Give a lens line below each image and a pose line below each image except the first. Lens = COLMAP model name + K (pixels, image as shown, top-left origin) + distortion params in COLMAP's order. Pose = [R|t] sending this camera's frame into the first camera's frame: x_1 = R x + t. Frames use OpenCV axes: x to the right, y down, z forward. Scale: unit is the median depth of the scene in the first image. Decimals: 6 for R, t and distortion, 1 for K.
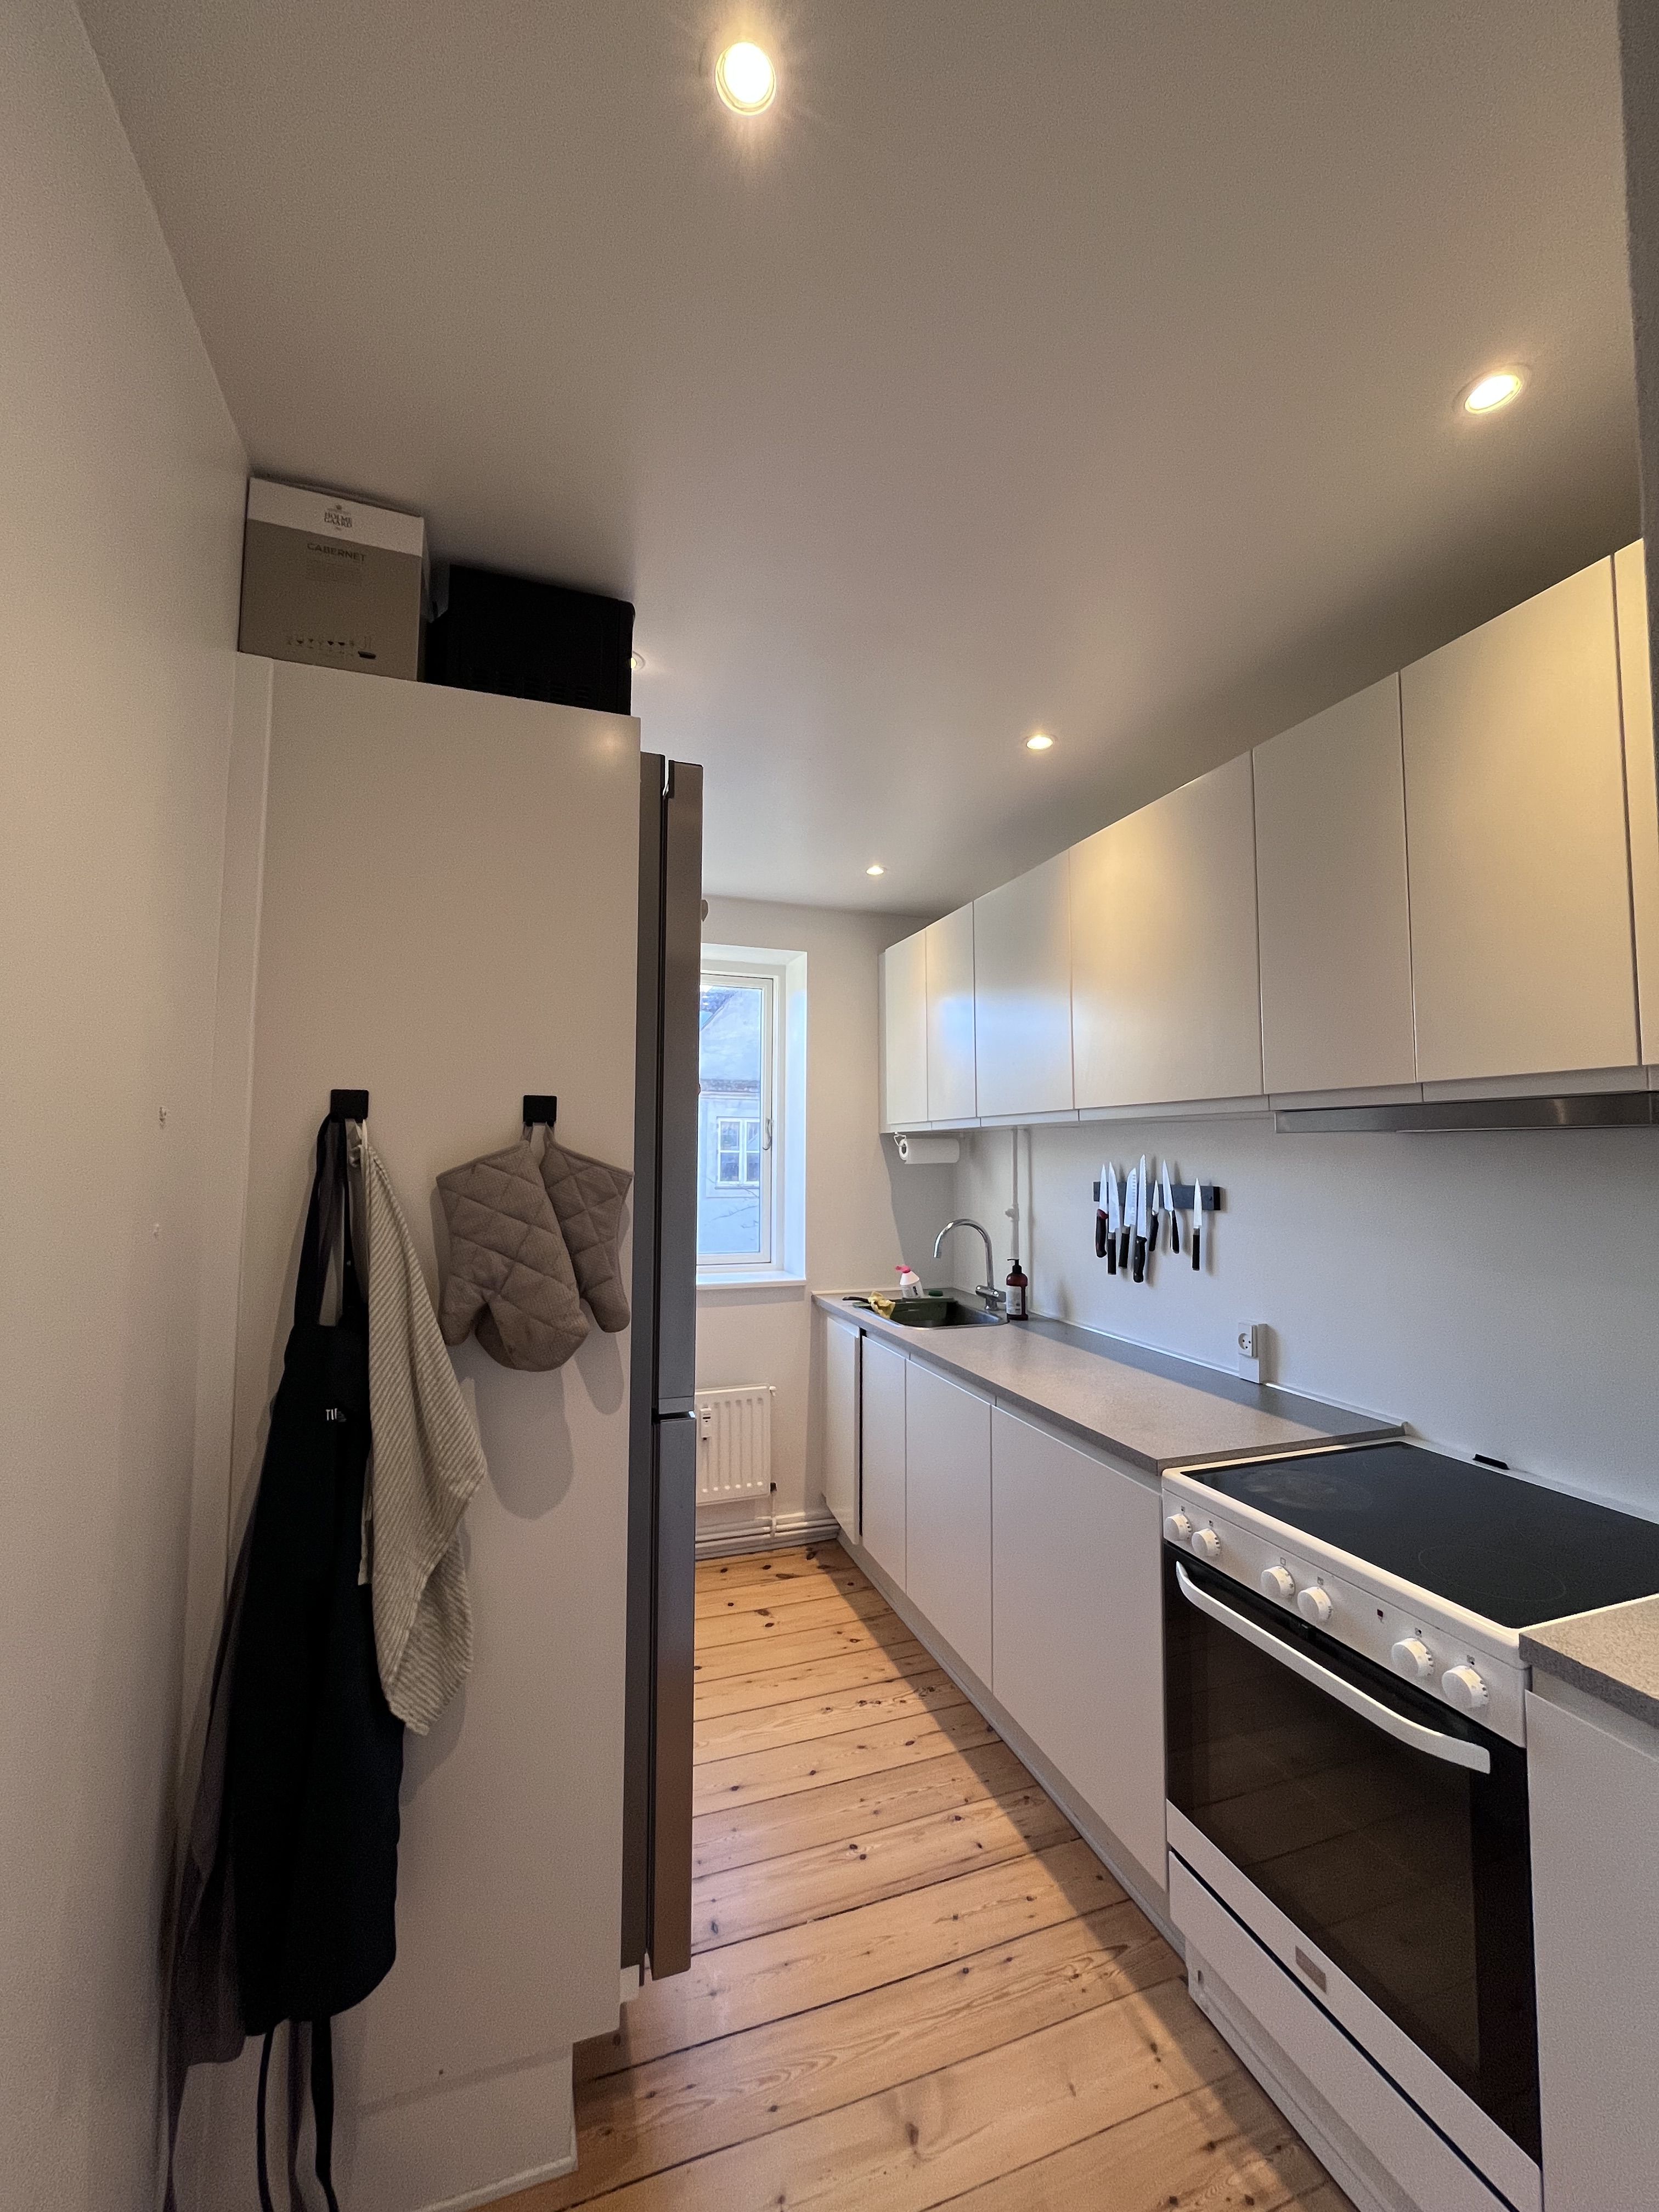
lens RADIAL K [[891.4, 0, 828.3], [0, 891.4, 1100.4], [0, 0, 1]] dist [-0.002463, -0.000090]
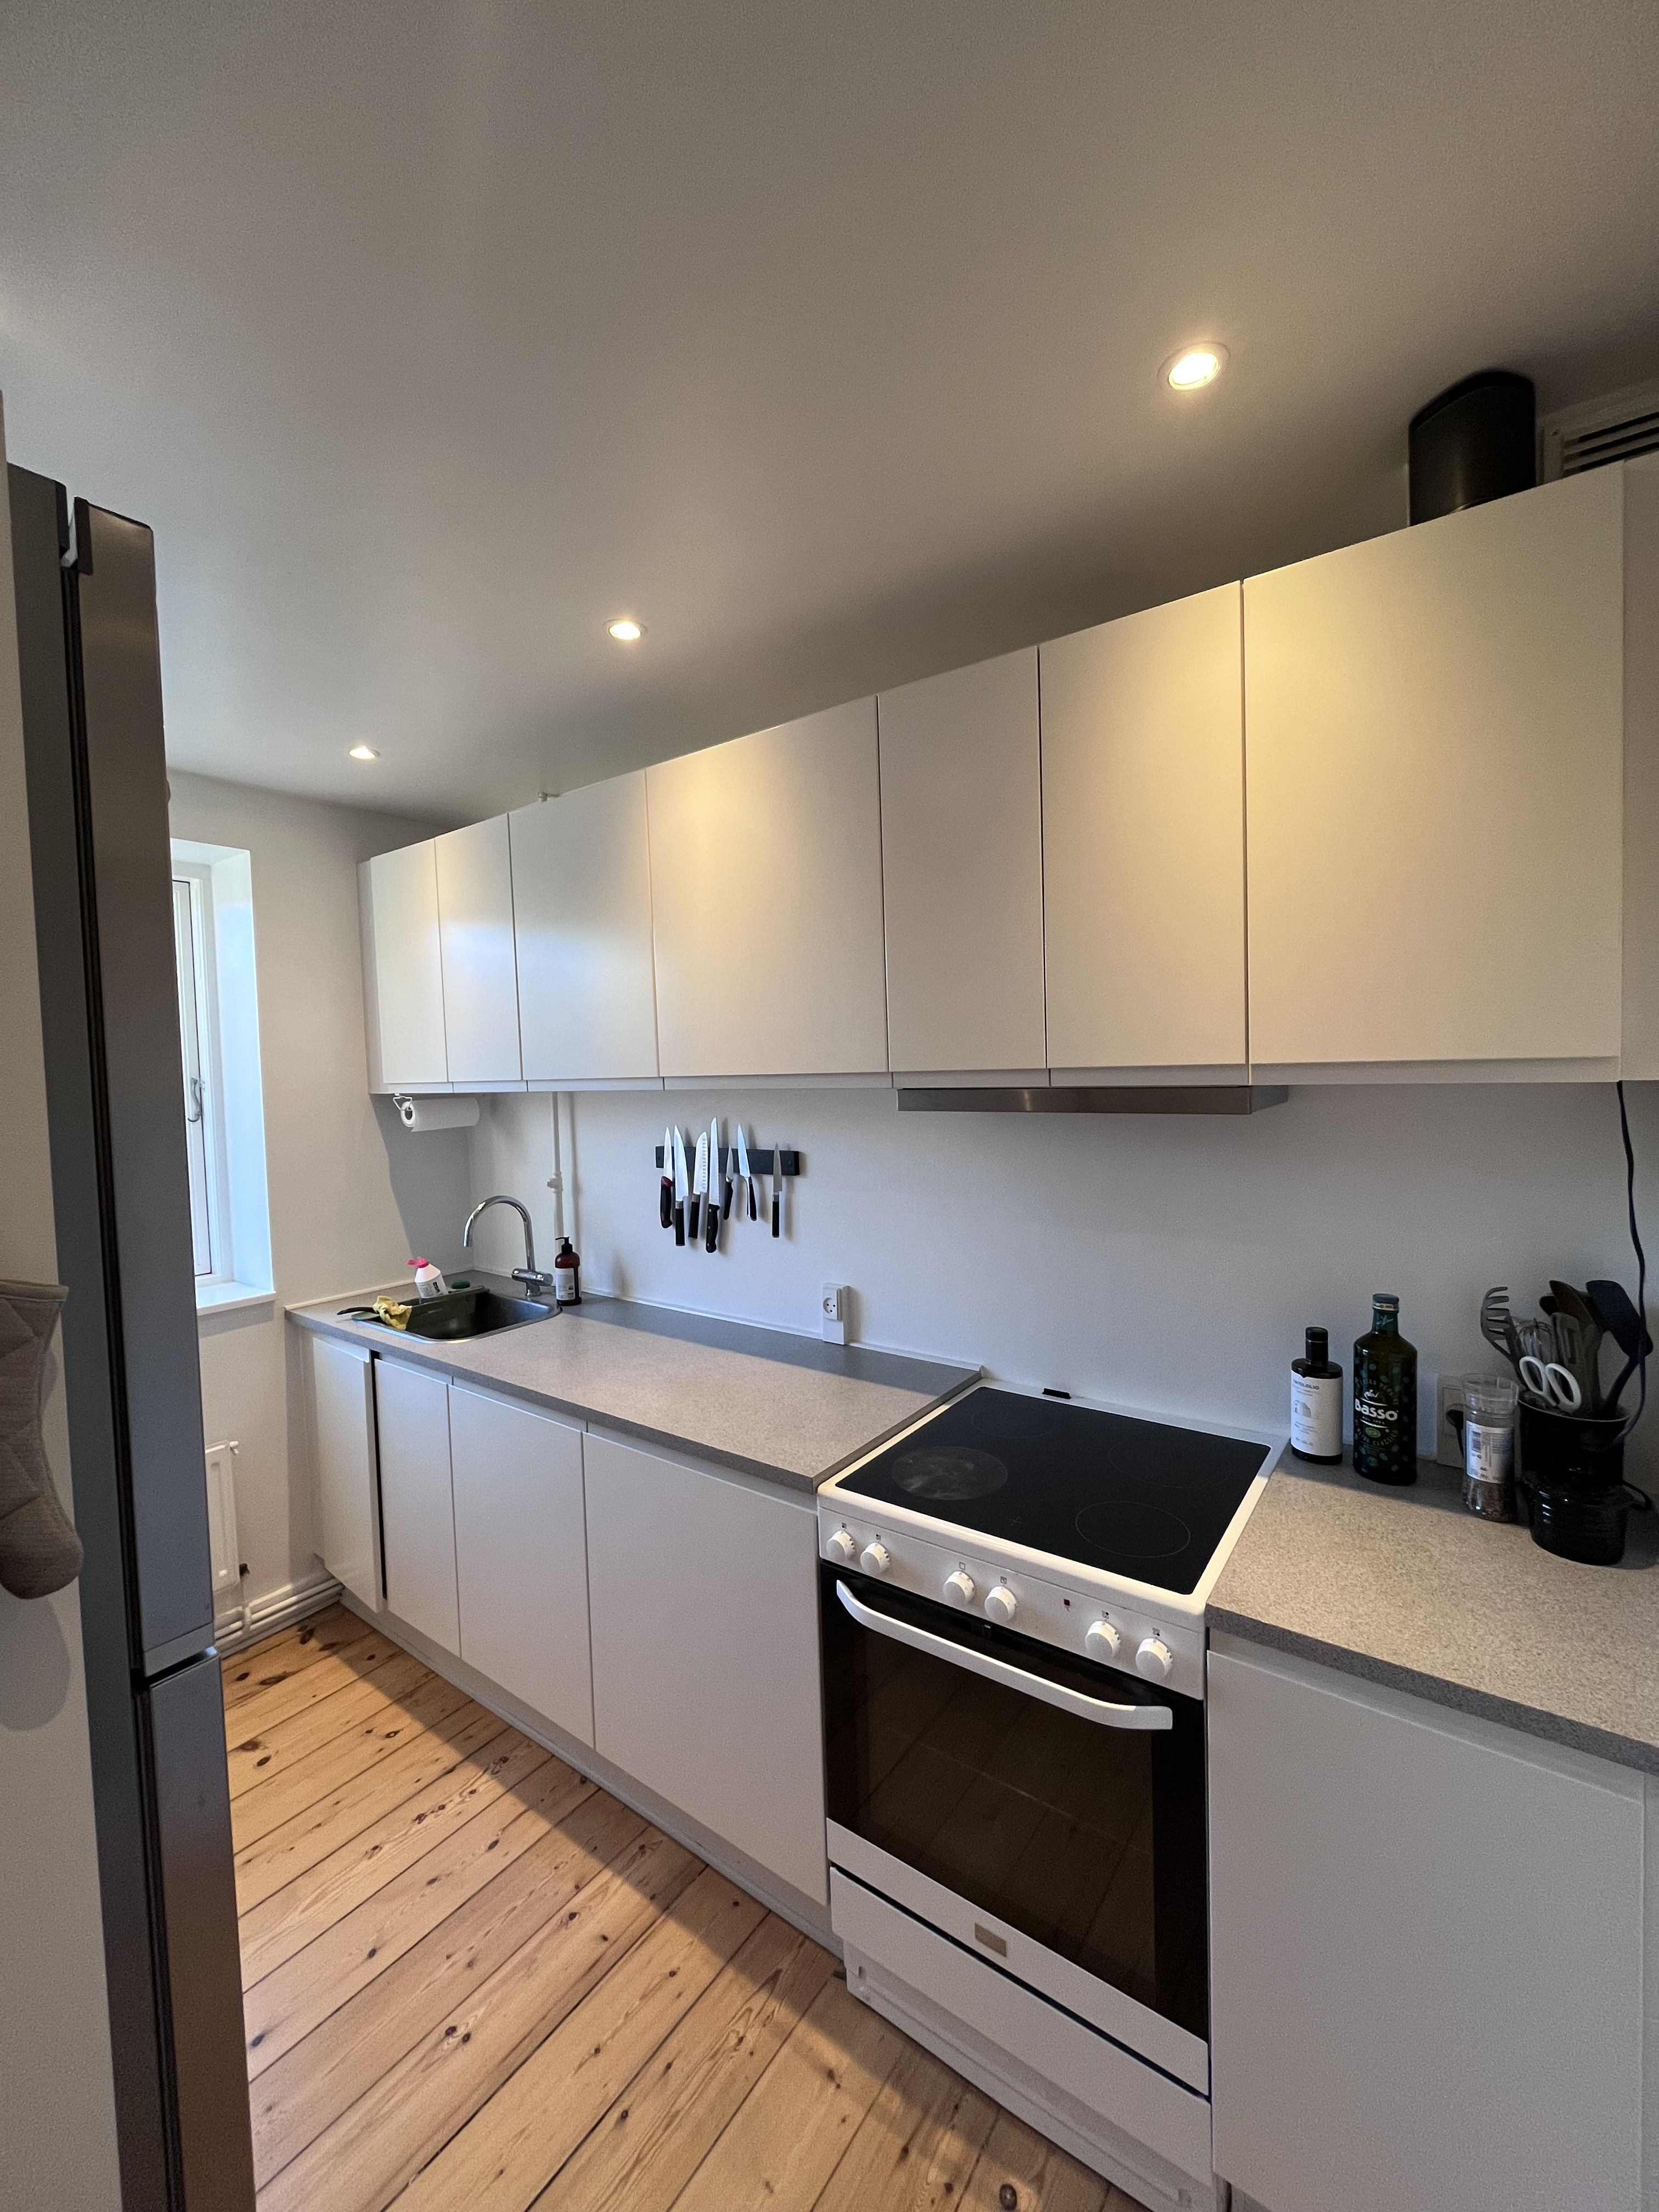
lens RADIAL K [[891.4, 0, 828.3], [0, 891.4, 1100.4], [0, 0, 1]] dist [-0.002463, -0.000090]
pose [[0.826245, -0.049882, 0.561098, -0.092696], [-0.002015, 0.995804, 0.091495, -0.055962], [-0.563308, -0.076727, 0.822677, 0.215810]]
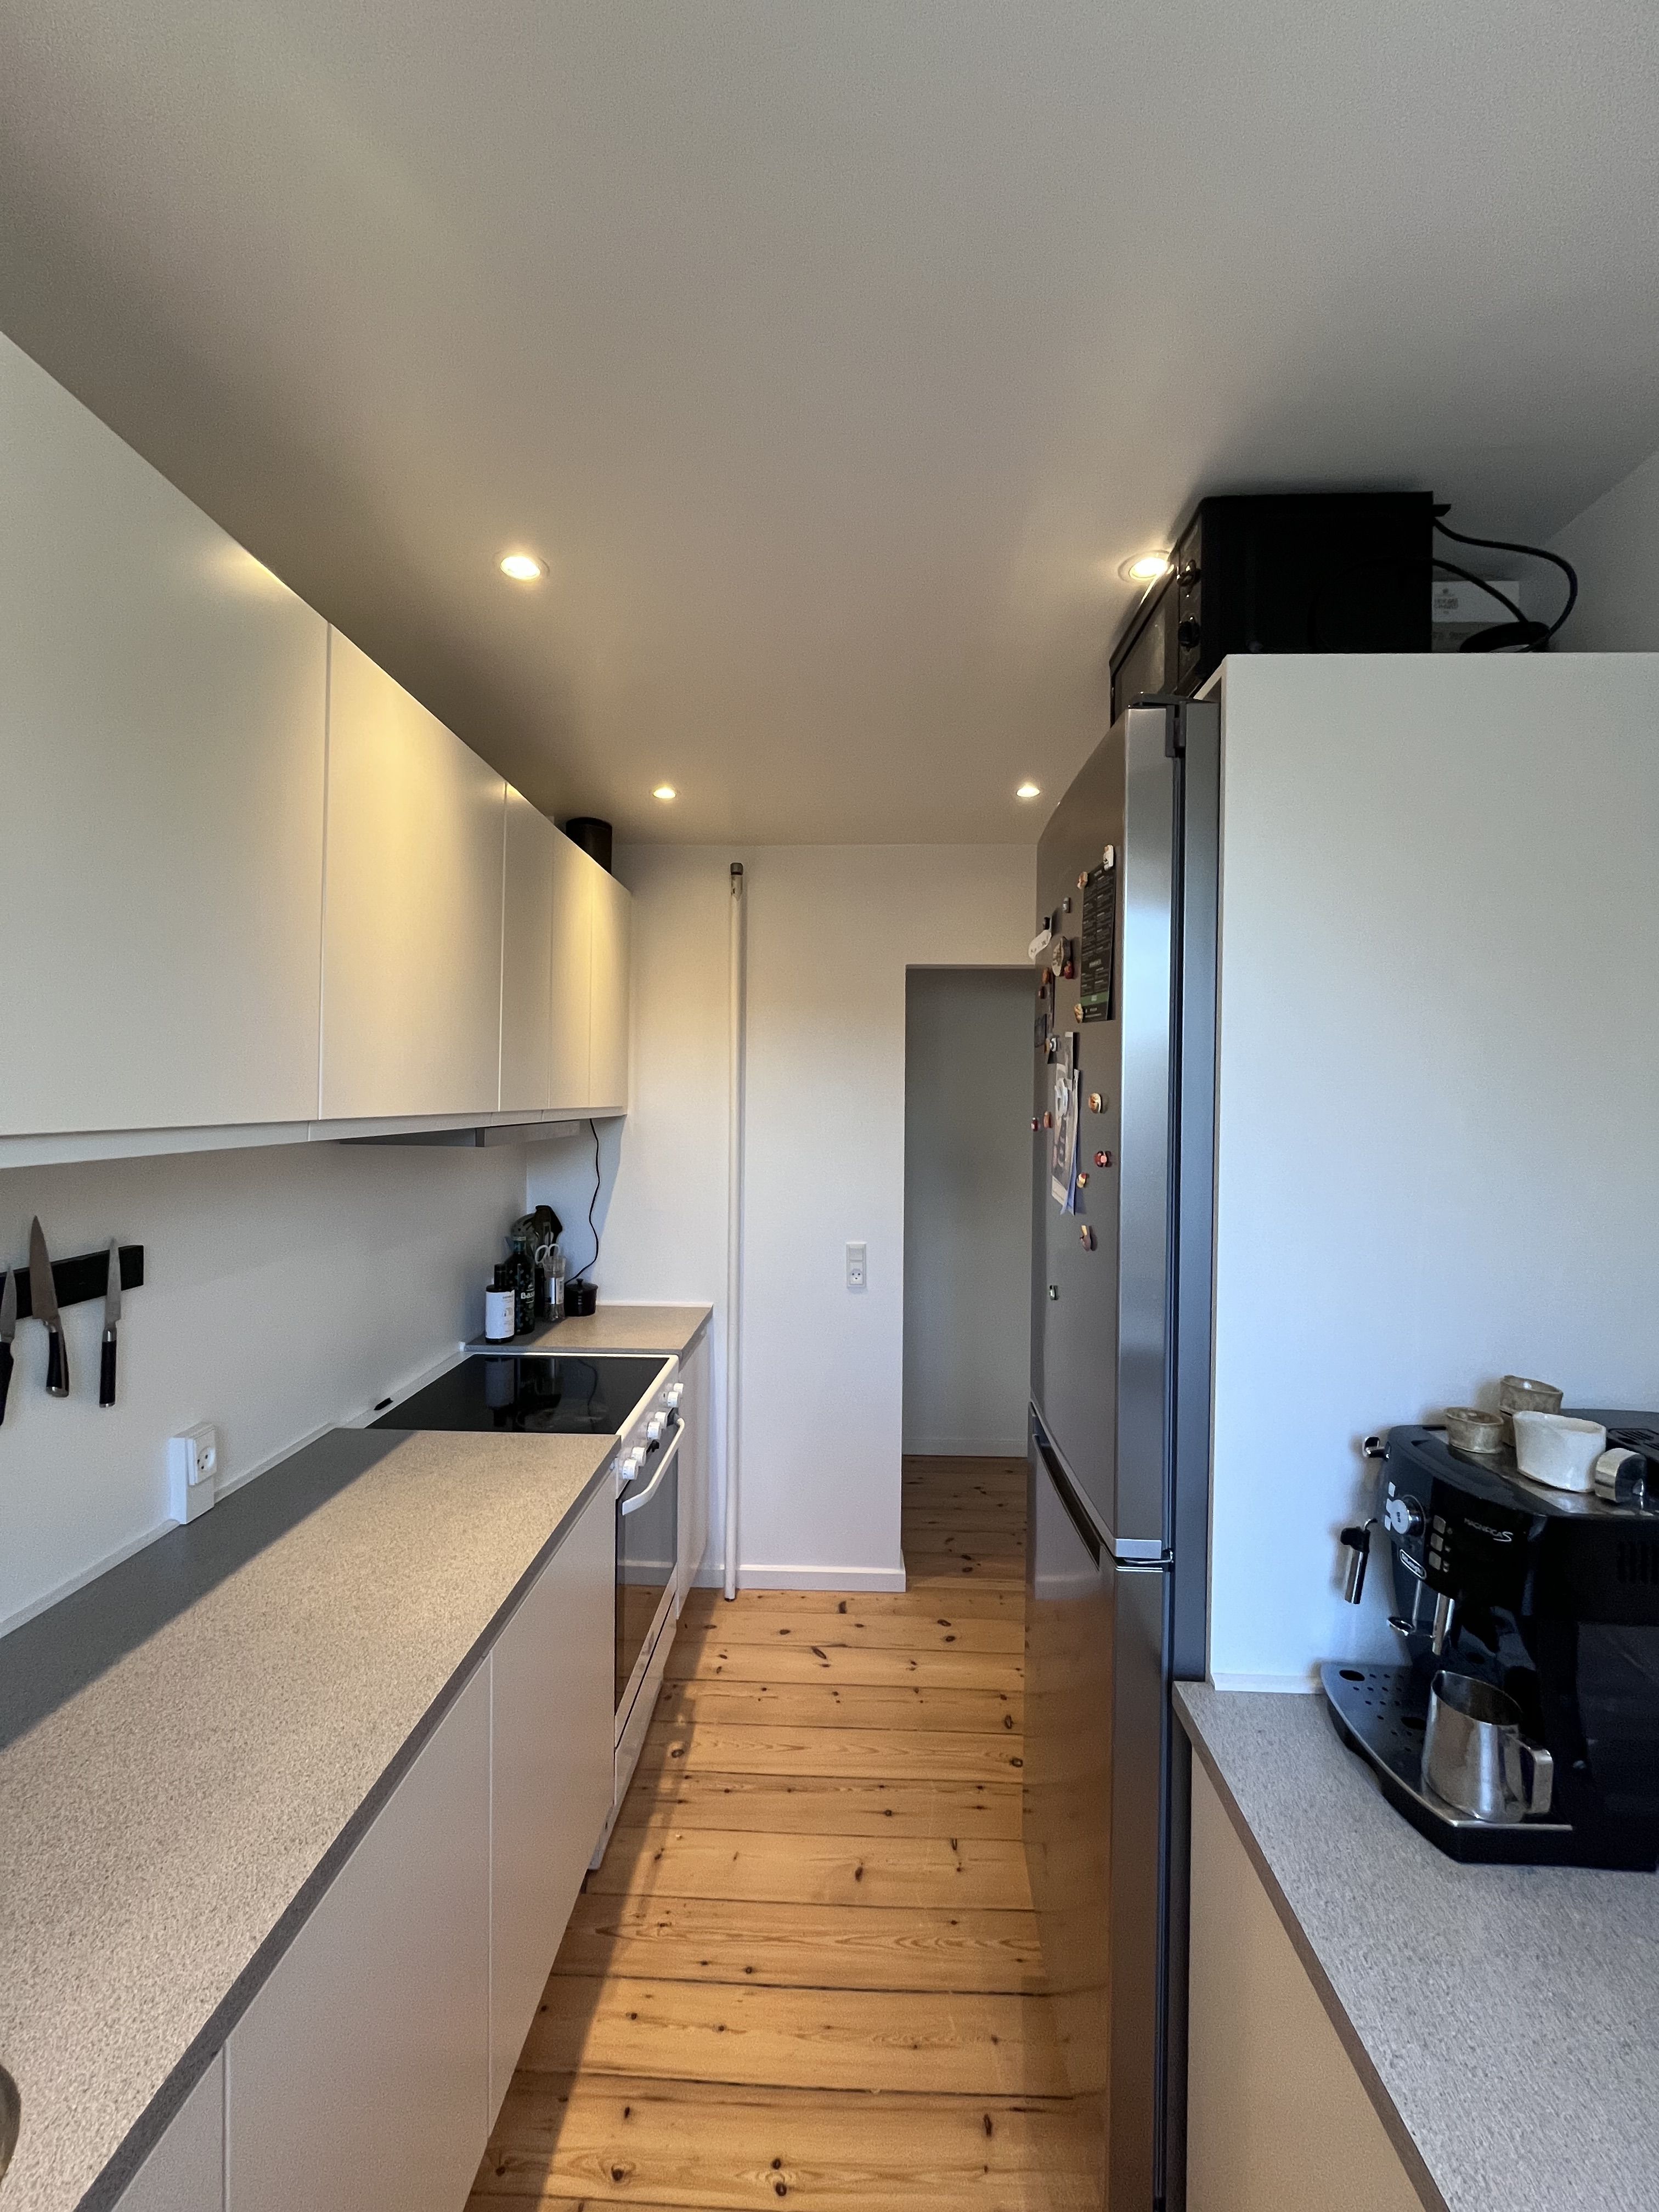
lens RADIAL K [[891.4, 0, 828.3], [0, 891.4, 1100.4], [0, 0, 1]] dist [-0.002463, -0.000090]
pose [[-0.931150, -0.016812, 0.364248, -0.237642], [-0.037850, 0.997997, -0.050694, 0.016077], [-0.362666, -0.060991, -0.929921, 1.627039]]
